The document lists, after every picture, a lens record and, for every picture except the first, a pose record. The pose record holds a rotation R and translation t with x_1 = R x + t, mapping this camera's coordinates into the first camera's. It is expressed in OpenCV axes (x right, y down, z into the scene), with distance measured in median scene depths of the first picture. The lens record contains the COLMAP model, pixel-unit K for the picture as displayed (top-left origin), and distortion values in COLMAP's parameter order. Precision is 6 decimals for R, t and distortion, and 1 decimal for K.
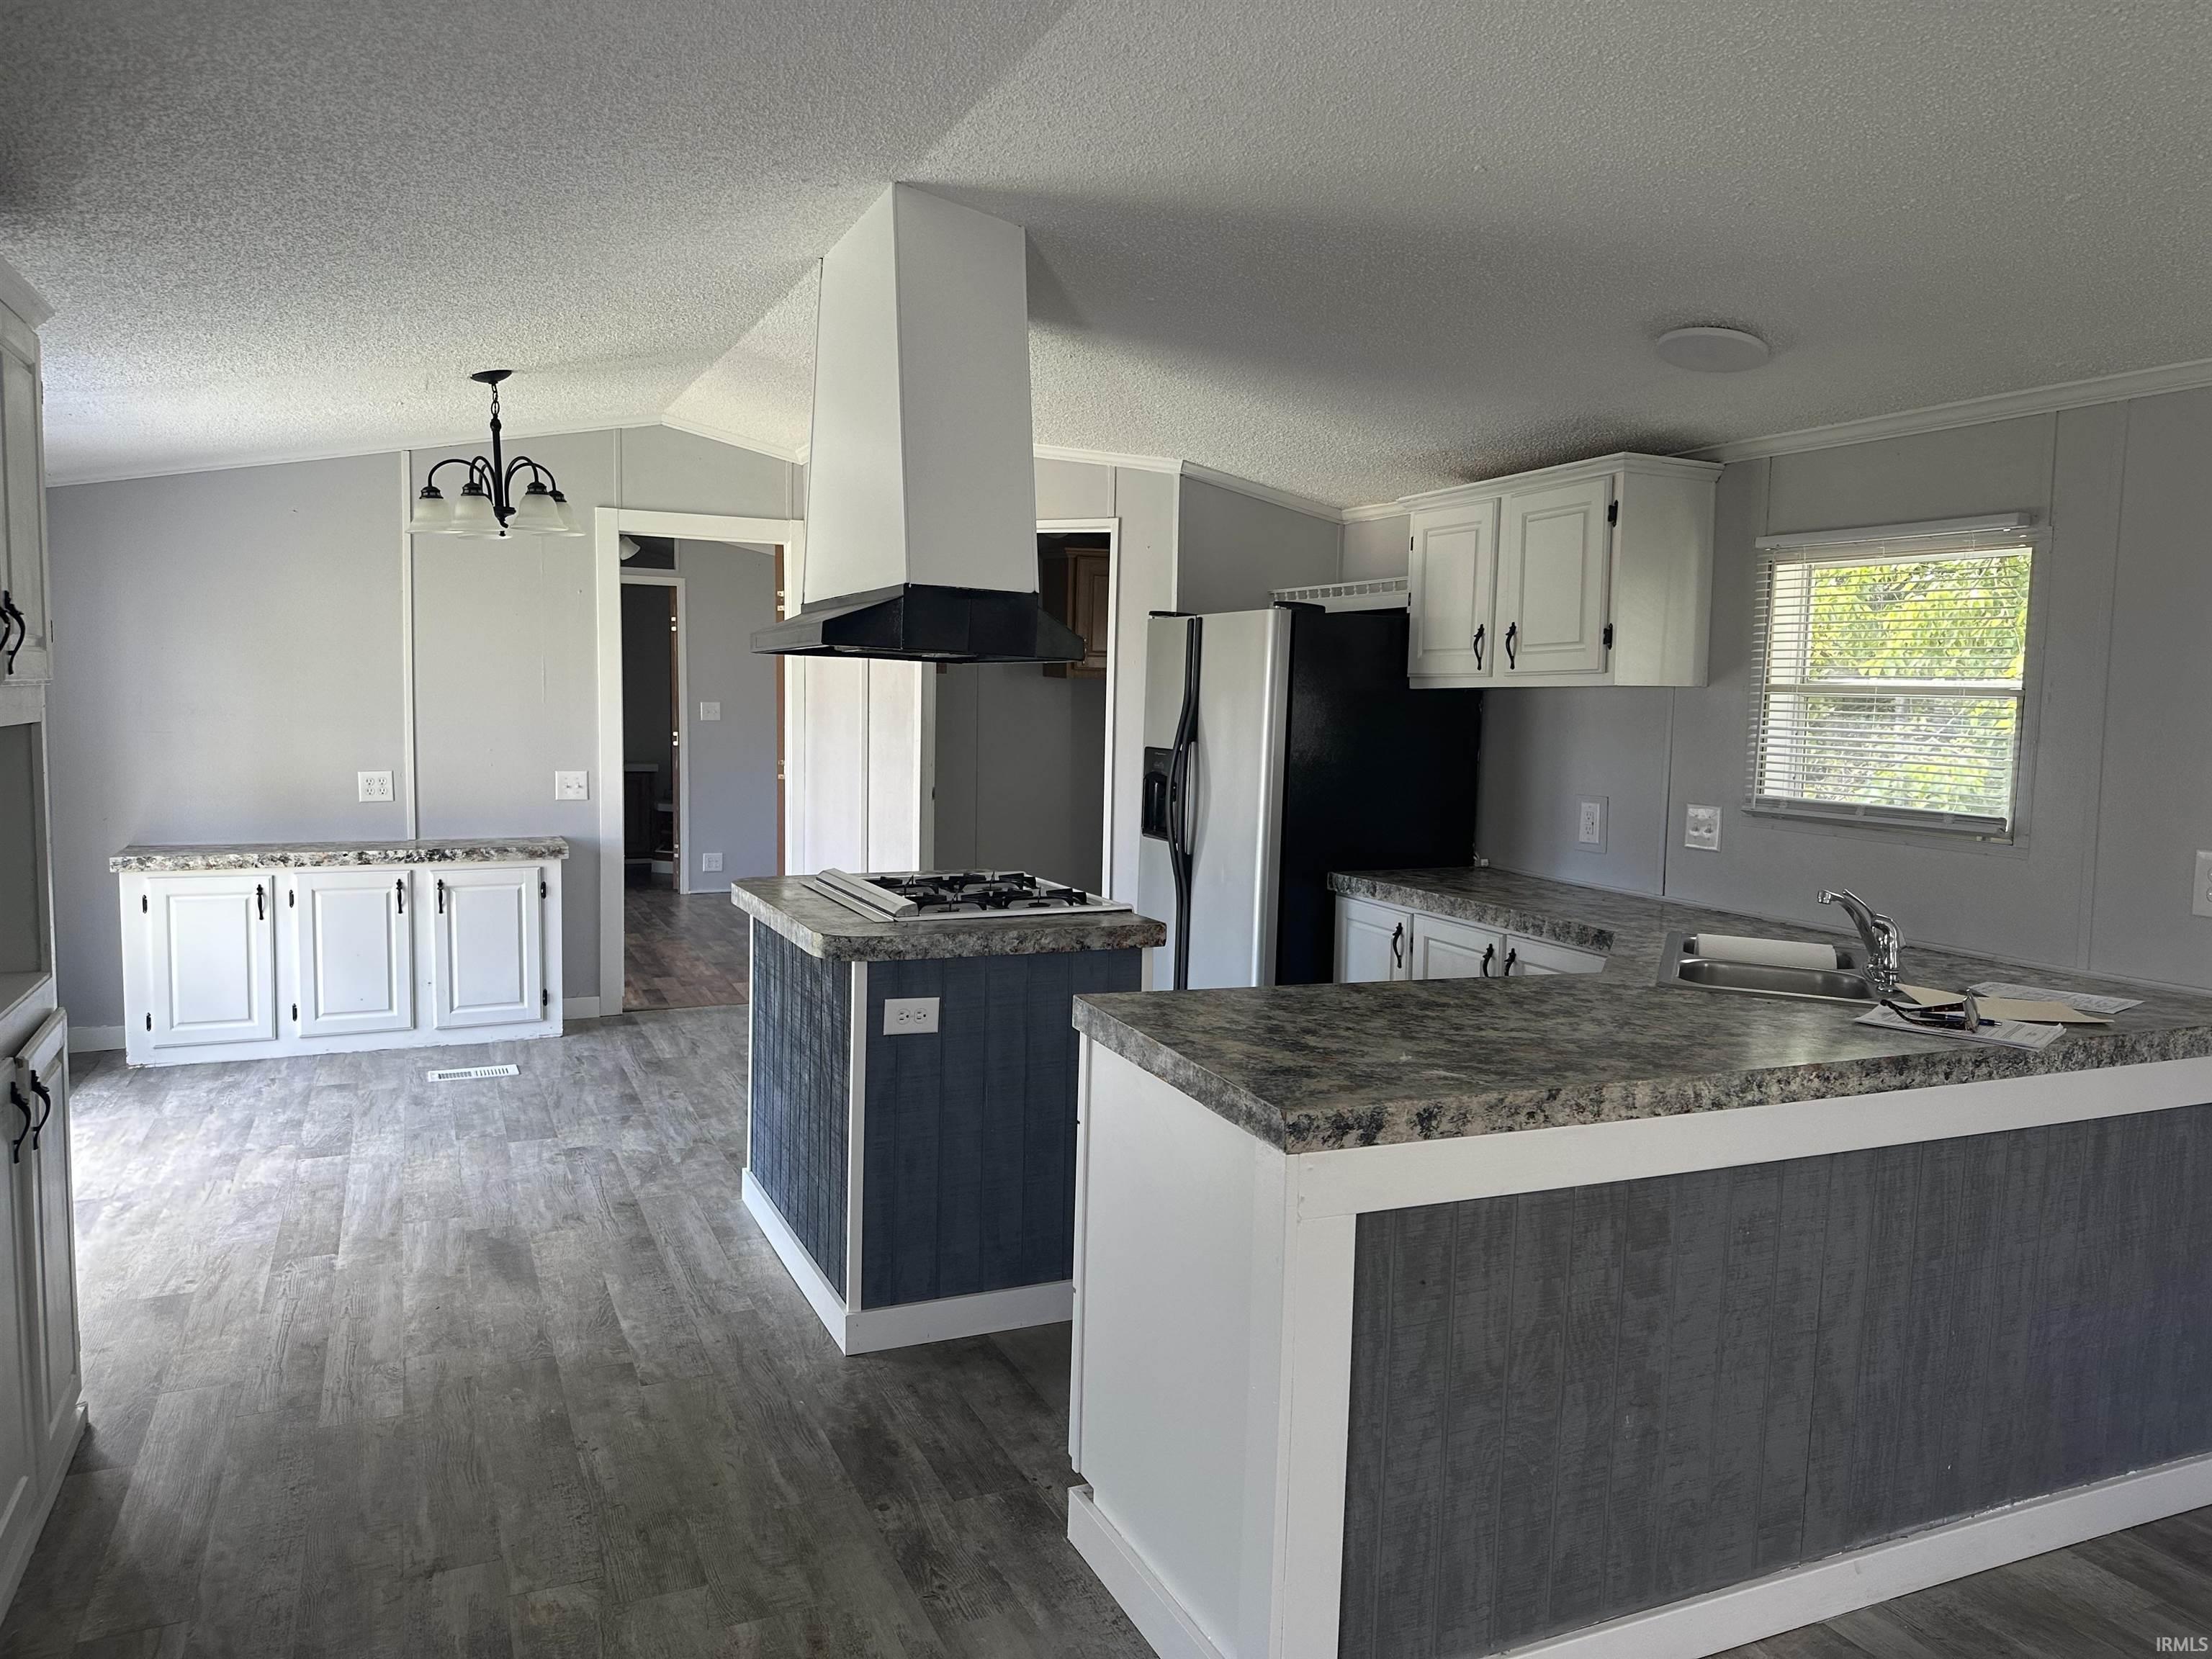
lens RADIAL K [[1551.0, 0, 1105.3], [0, 1551.0, 824.9], [0, 0, 1]] dist [0.082601, -0.066653]
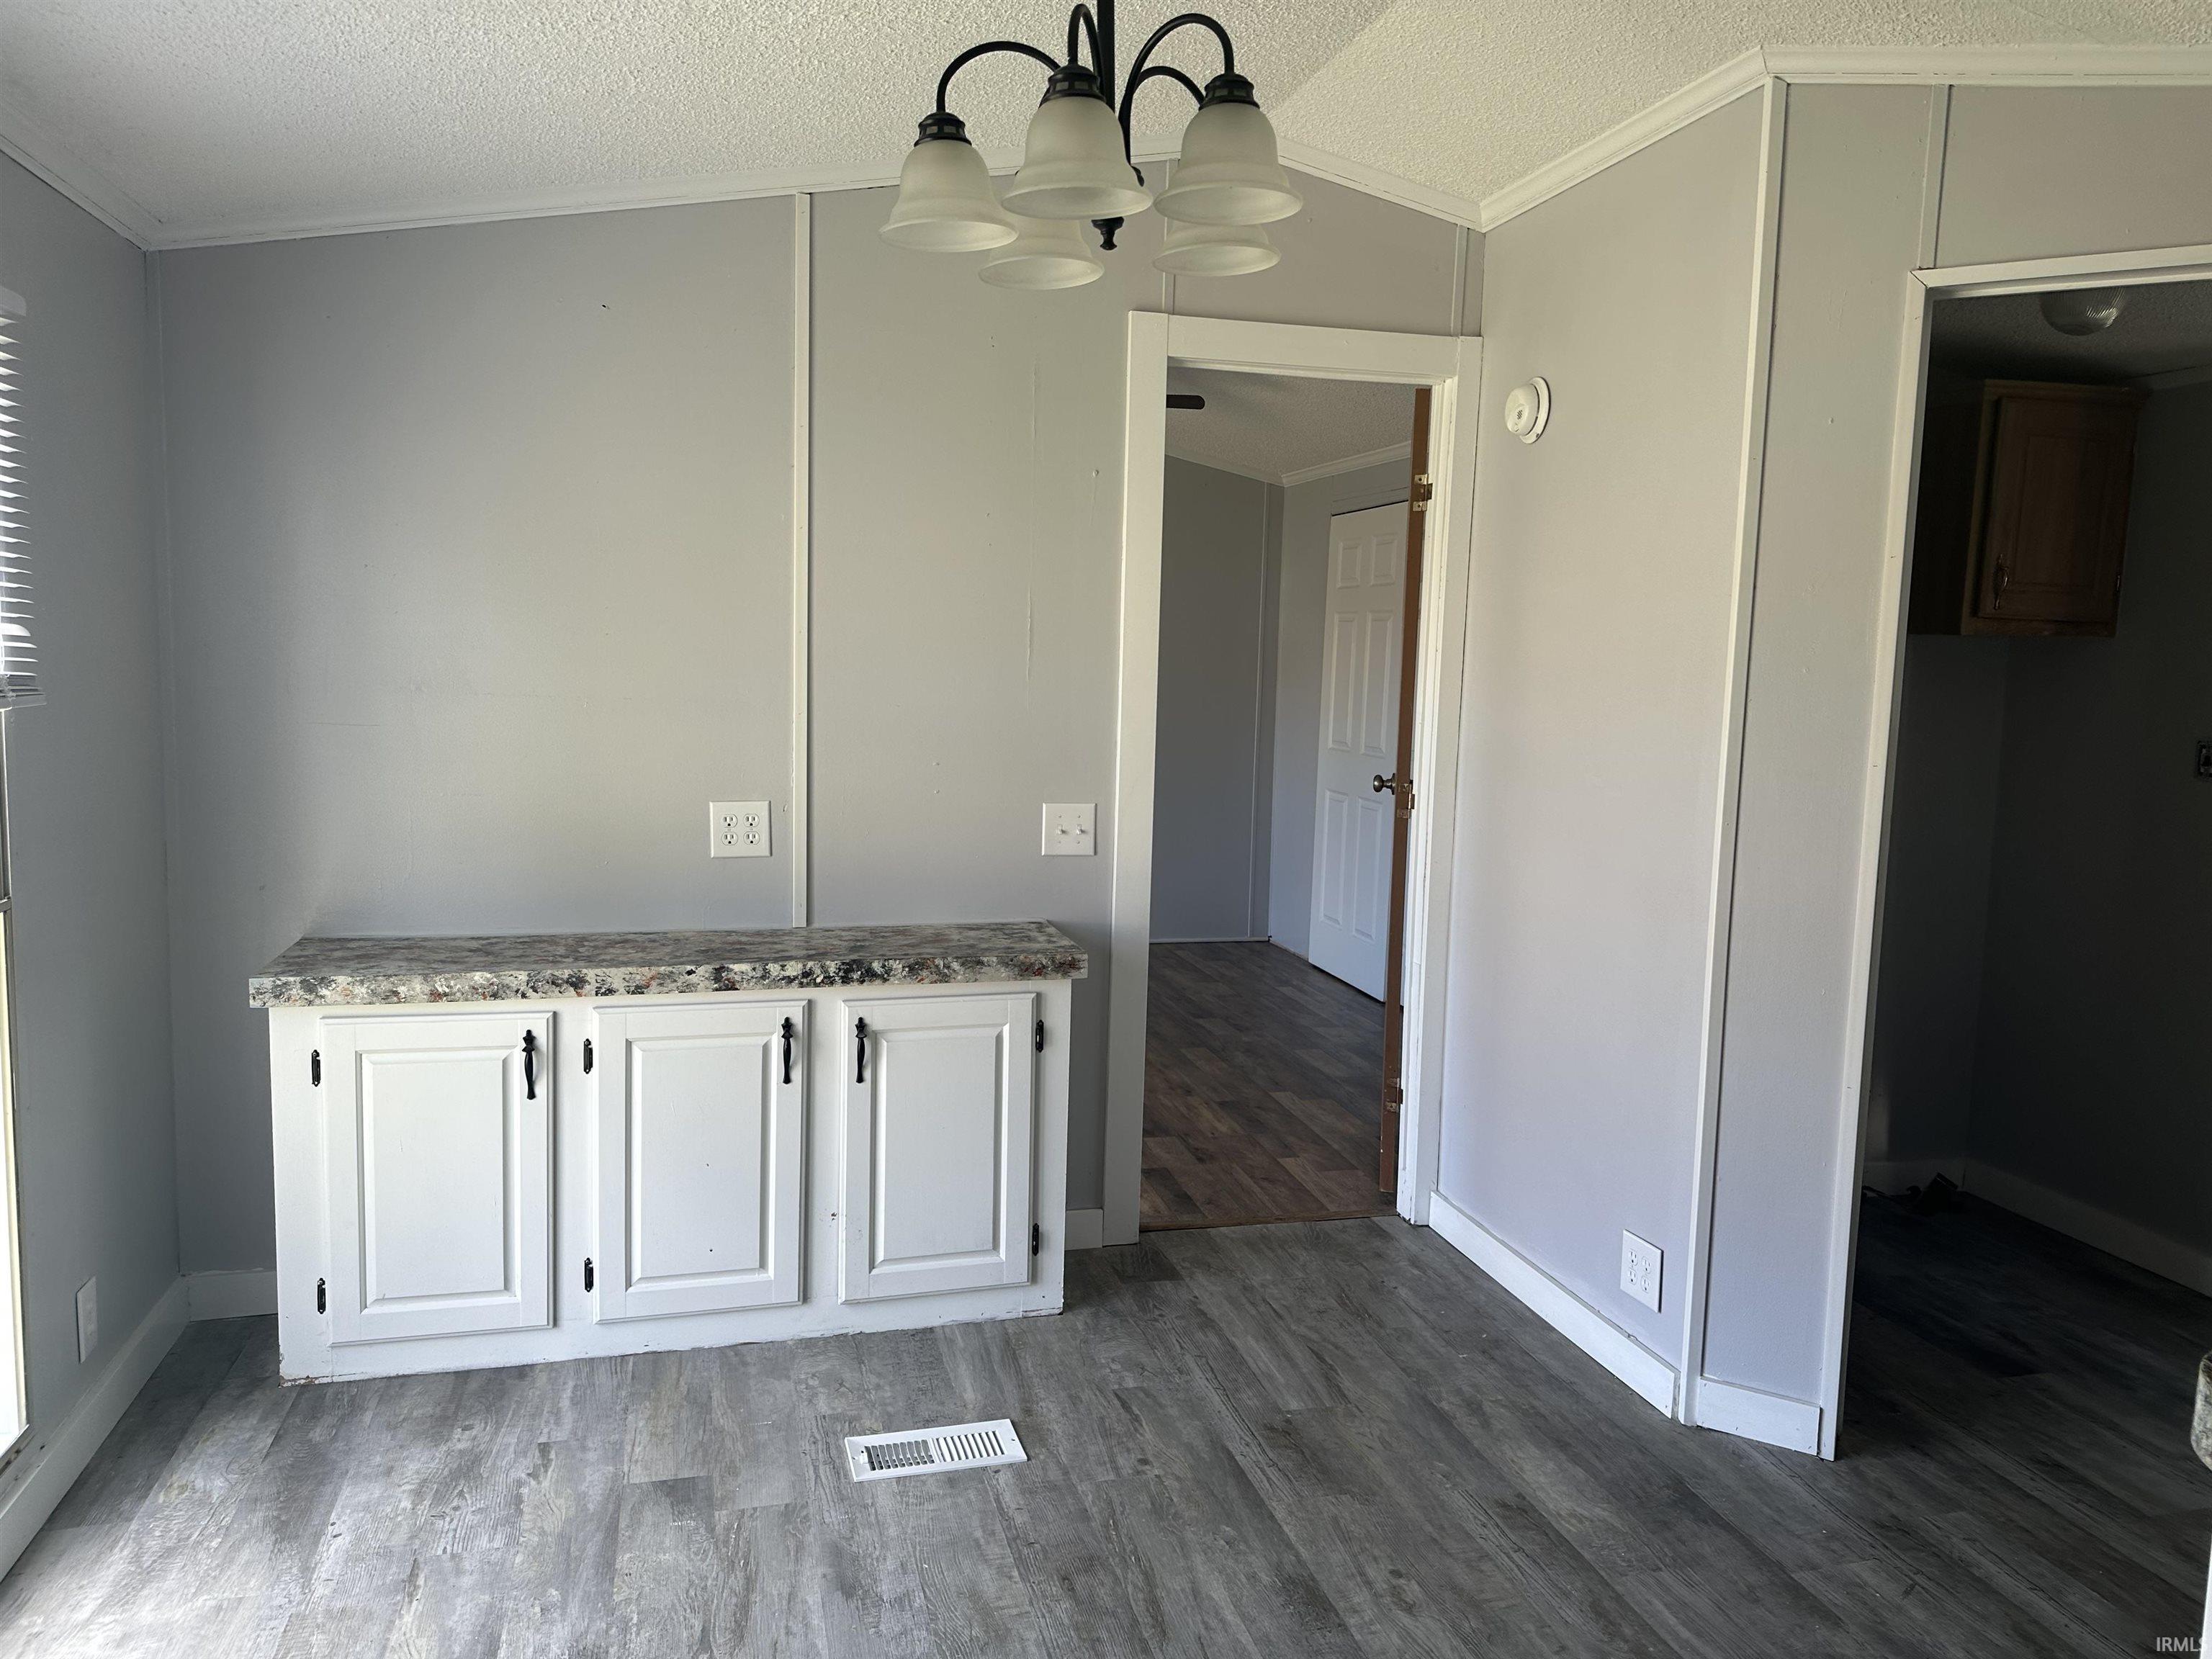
lens RADIAL K [[1551.0, 0, 1126.9], [0, 1551.0, 819.0], [0, 0, 1]] dist [0.082601, -0.066653]
pose [[0.989778, 0.023091, -0.140737, -0.273074], [-0.021508, 0.999687, 0.012763, -0.039140], [0.140988, -0.009605, 0.989965, 0.521876]]
